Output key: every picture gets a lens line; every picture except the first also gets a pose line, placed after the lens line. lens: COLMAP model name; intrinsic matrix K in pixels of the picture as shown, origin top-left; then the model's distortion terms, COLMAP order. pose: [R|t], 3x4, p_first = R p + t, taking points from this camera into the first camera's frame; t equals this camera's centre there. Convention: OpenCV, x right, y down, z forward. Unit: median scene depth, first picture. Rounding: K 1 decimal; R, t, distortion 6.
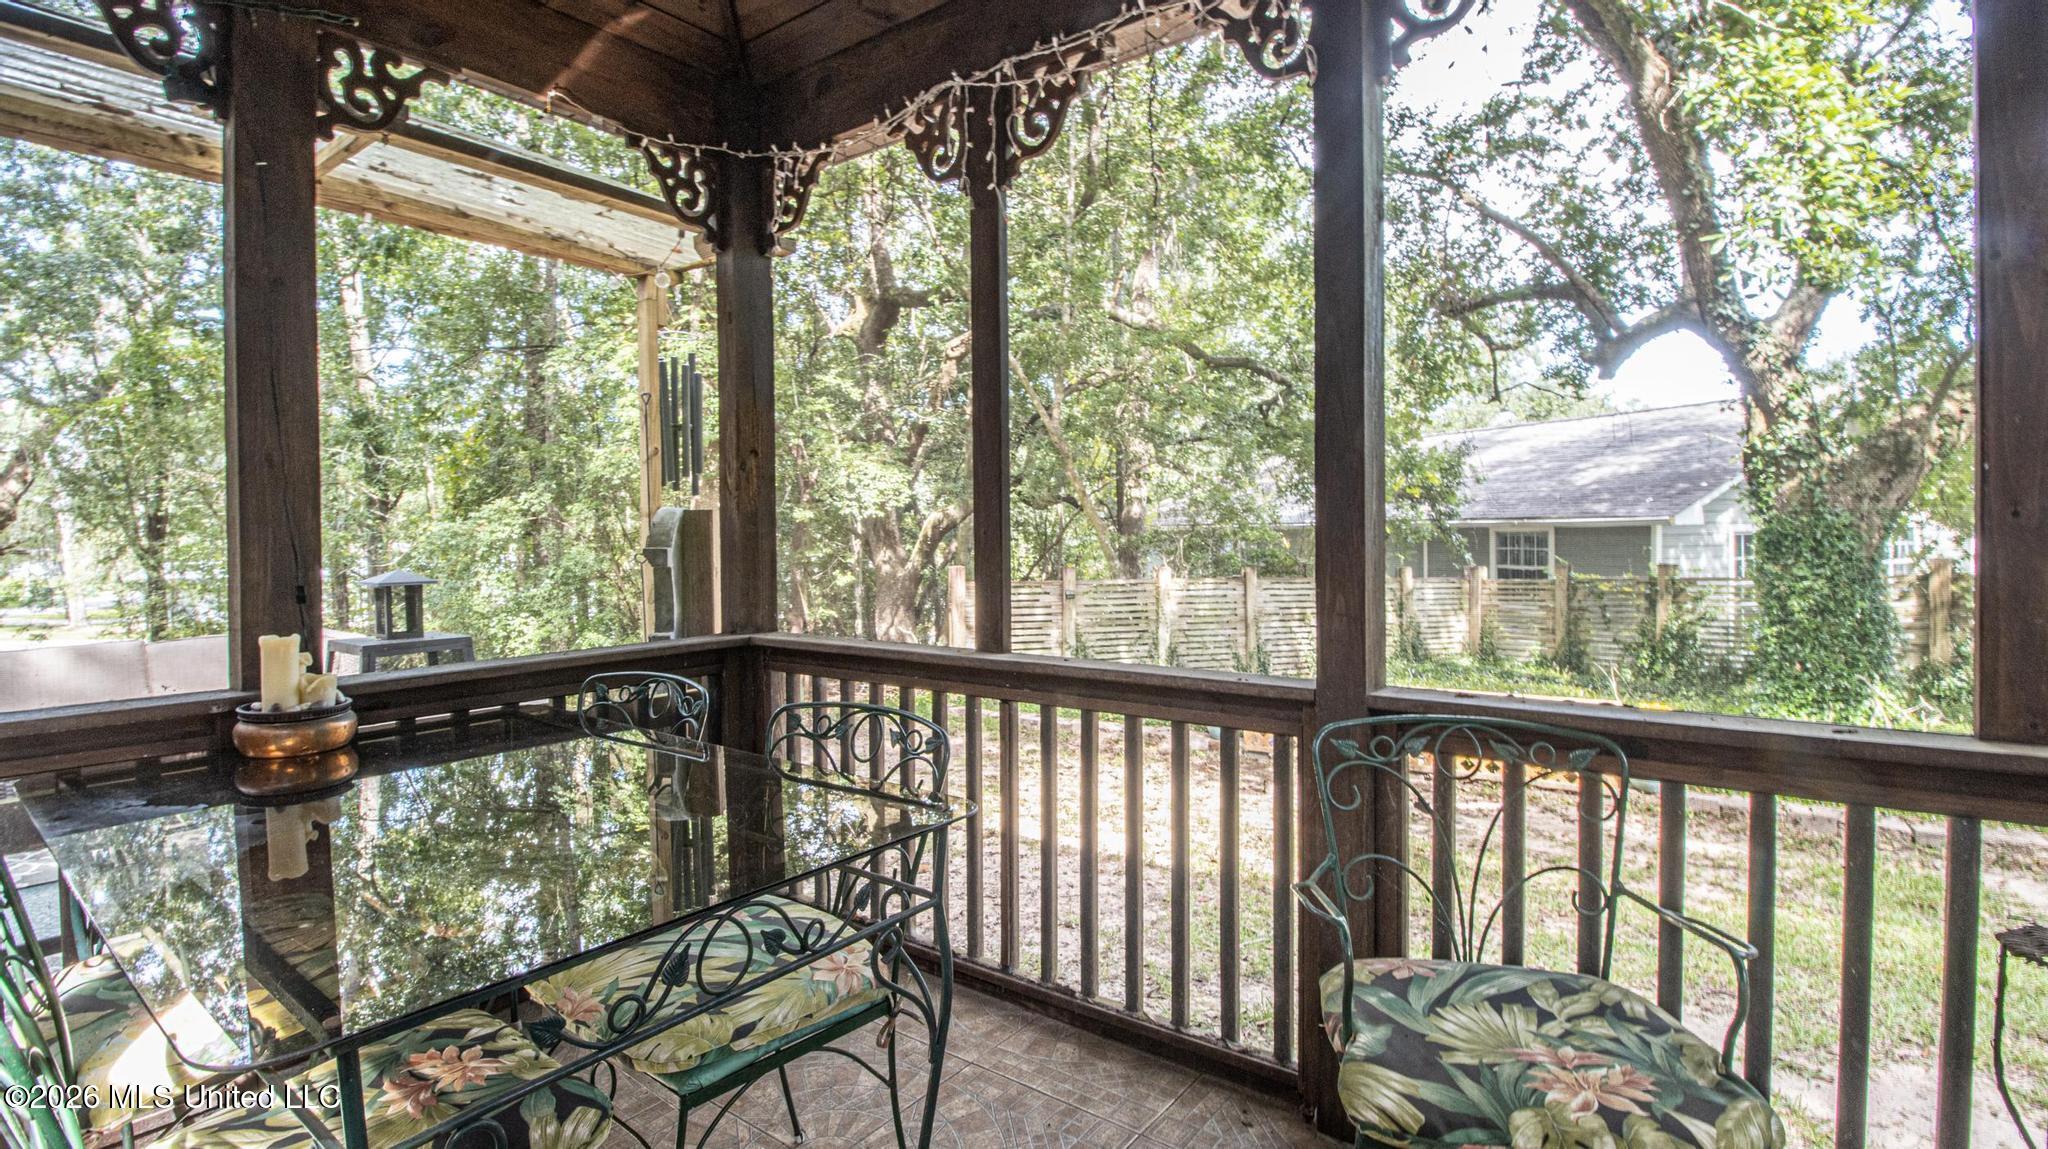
lens RADIAL K [[952.0, 0, 1024.0], [0, 952.0, 571.9], [0, 0, 1]] dist [-0.003598, -0.001797]
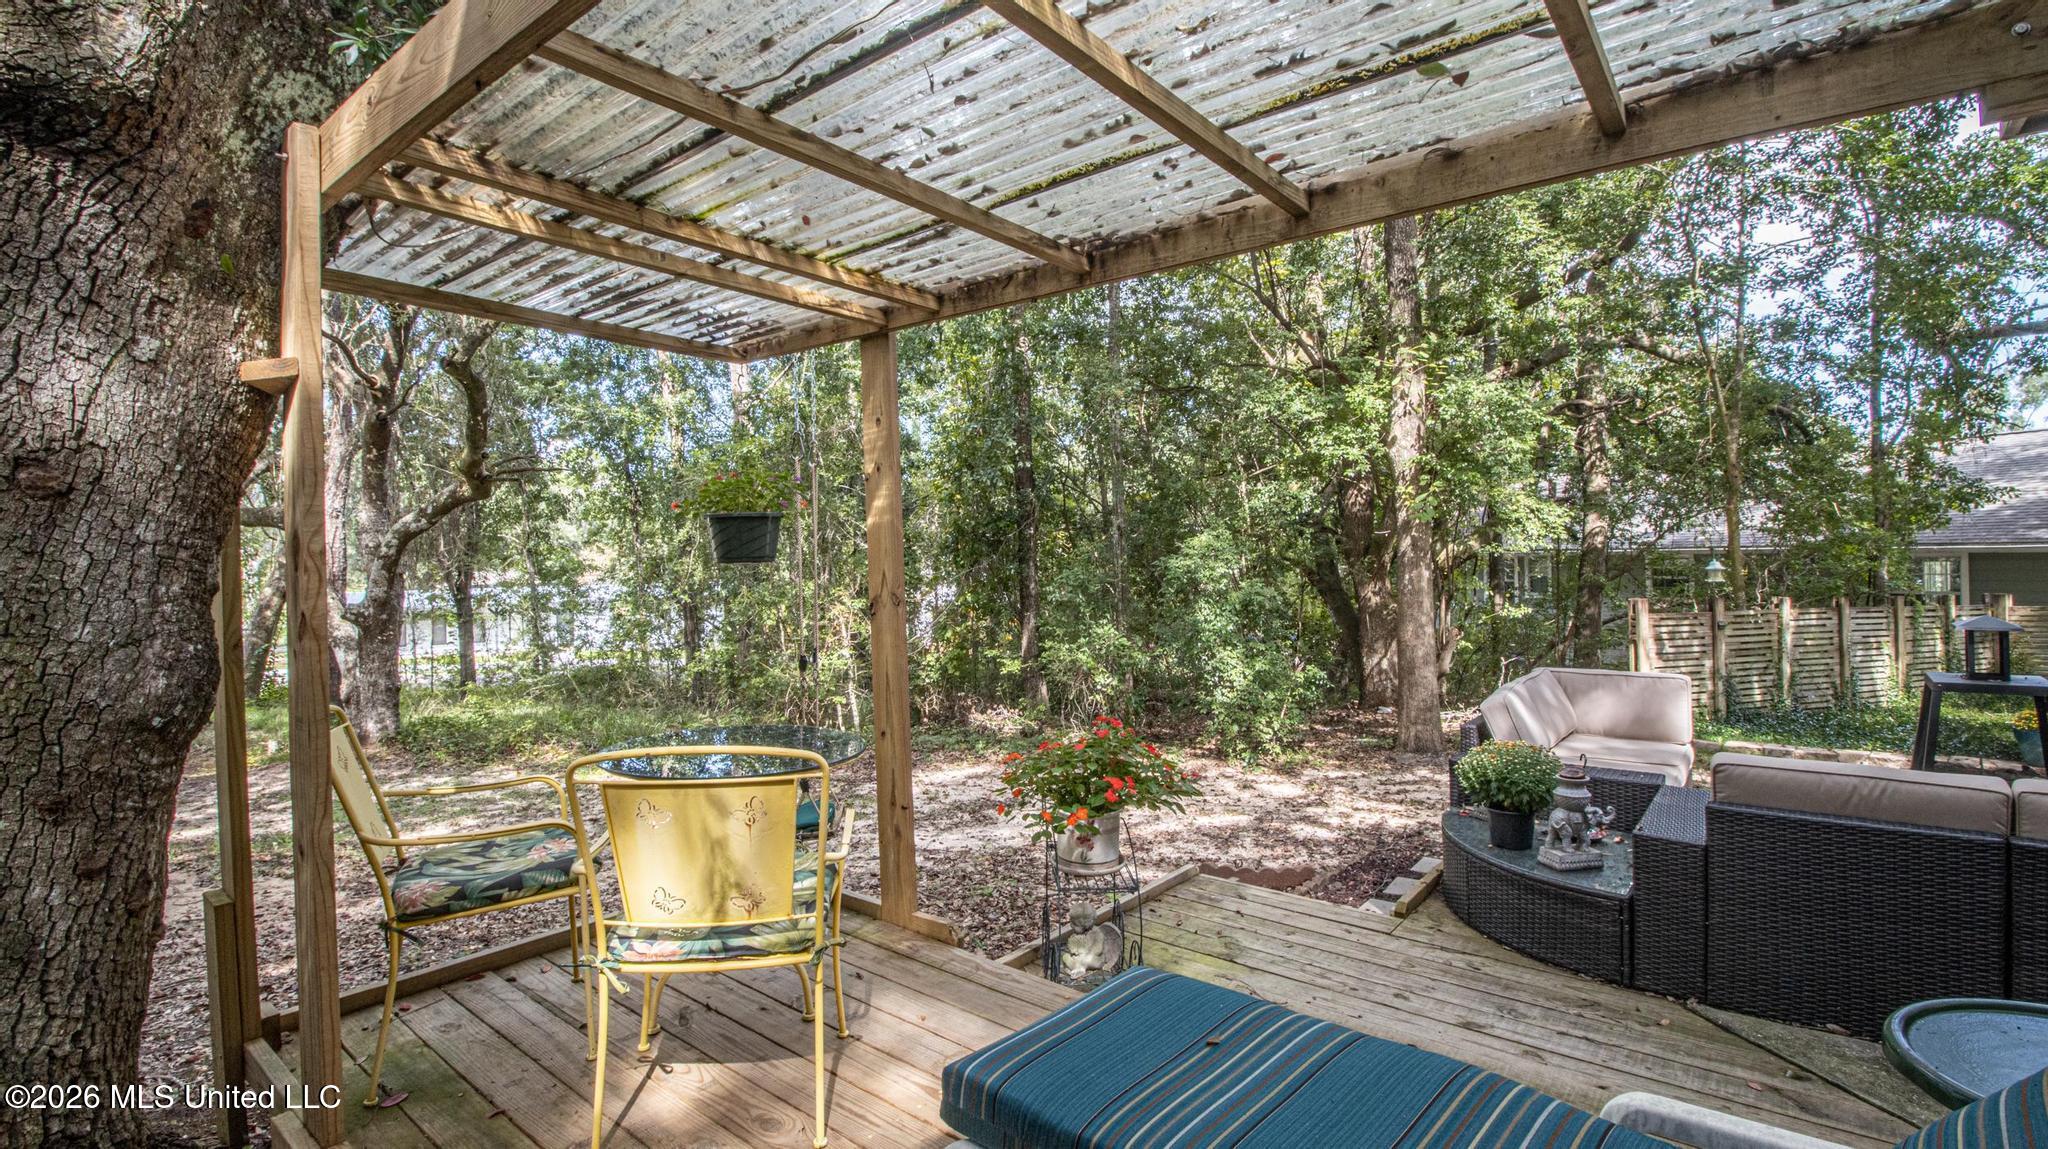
lens RADIAL K [[952.0, 0, 1023.7], [0, 952.0, 571.7], [0, 0, 1]] dist [-0.003598, -0.001797]
pose [[0.999837, -0.005429, -0.017245, -0.561286], [0.004991, 0.999667, -0.025315, -0.009719], [0.017377, 0.025225, 0.999531, -0.021235]]
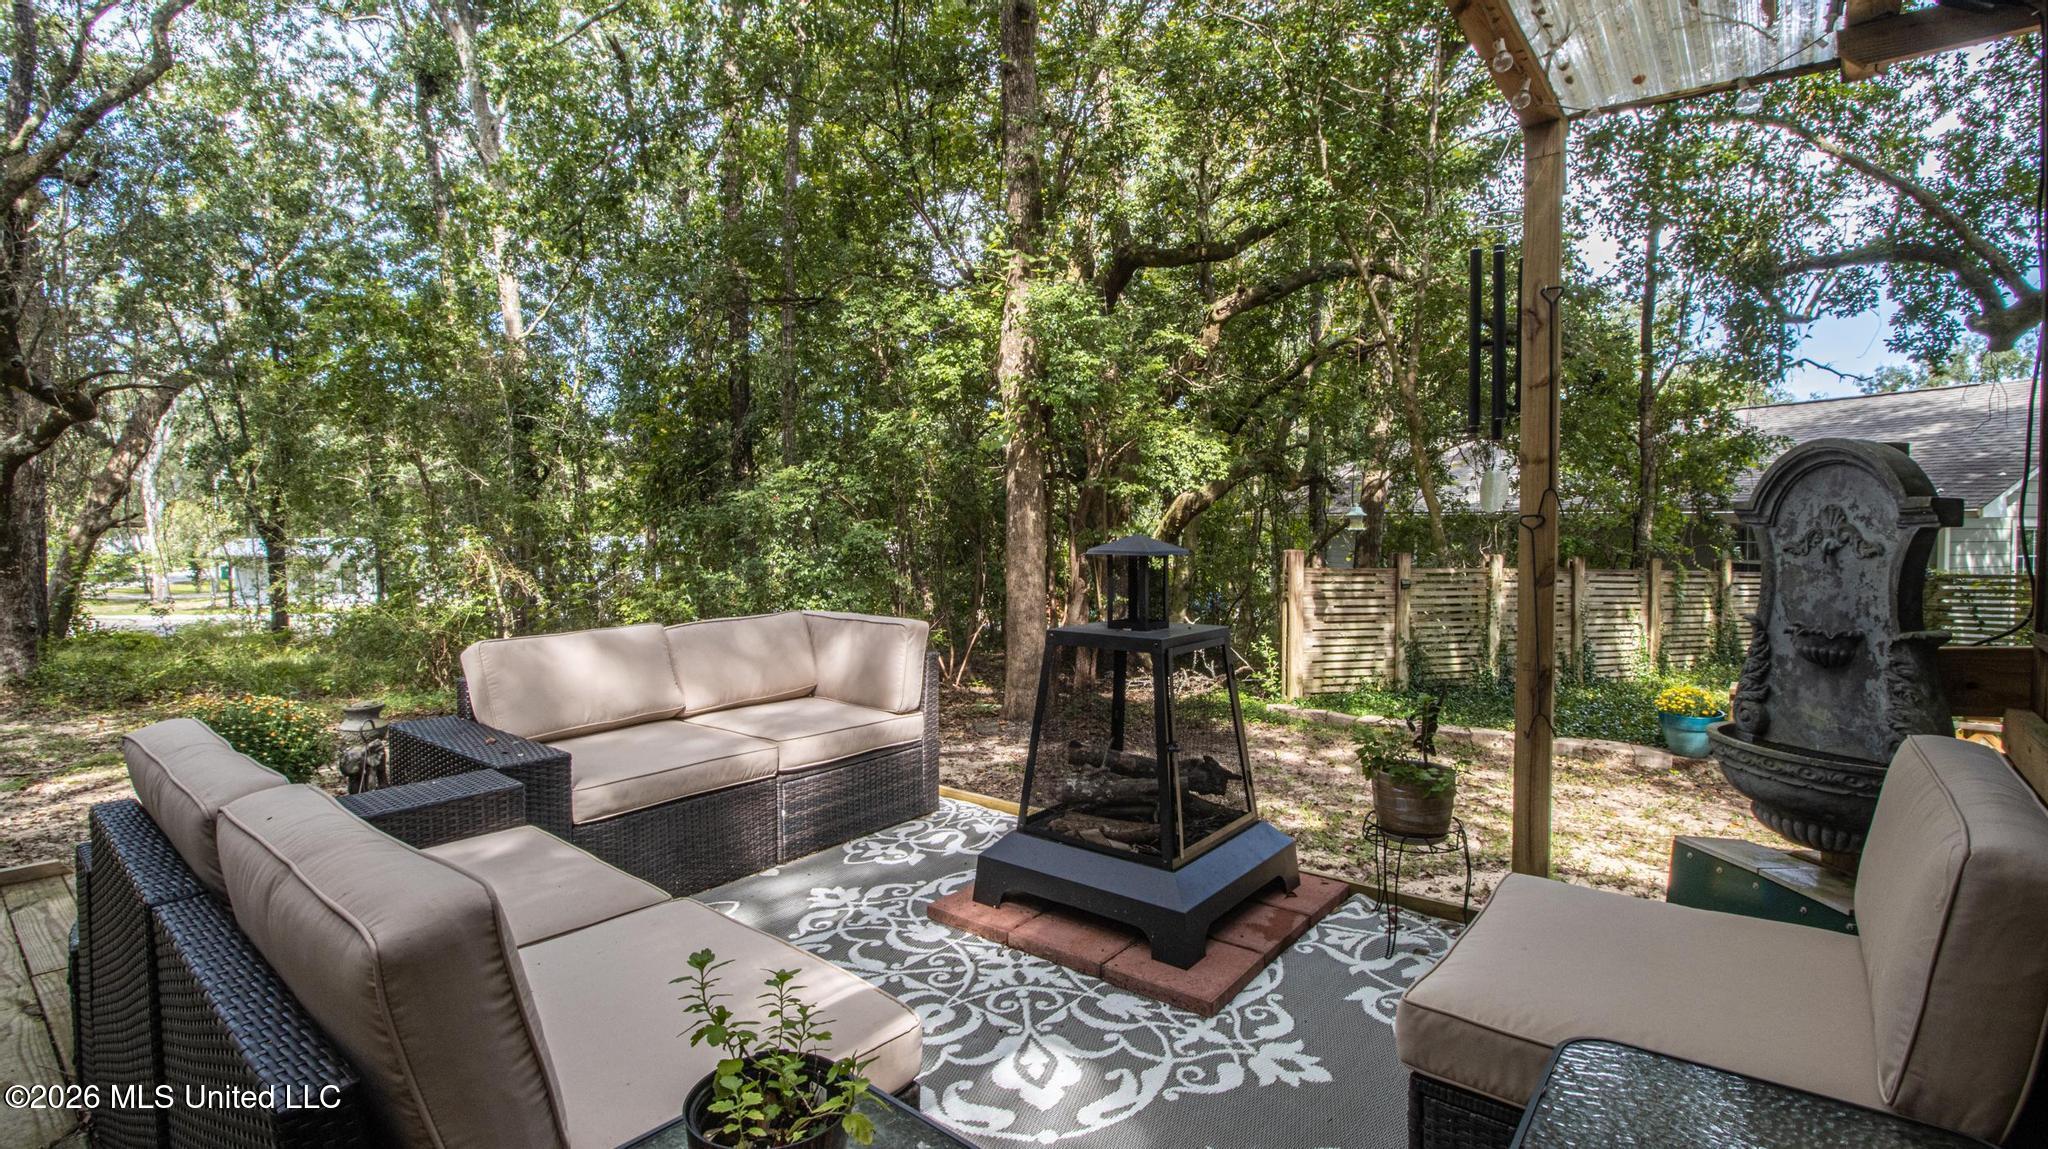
lens RADIAL K [[952.0, 0, 1021.3], [0, 952.0, 570.9], [0, 0, 1]] dist [-0.003598, -0.001797]
pose [[0.999535, 0.015772, -0.026109, -0.237775], [-0.015533, 0.999836, 0.009333, 0.007324], [0.026252, -0.008923, 0.999616, 0.086970]]
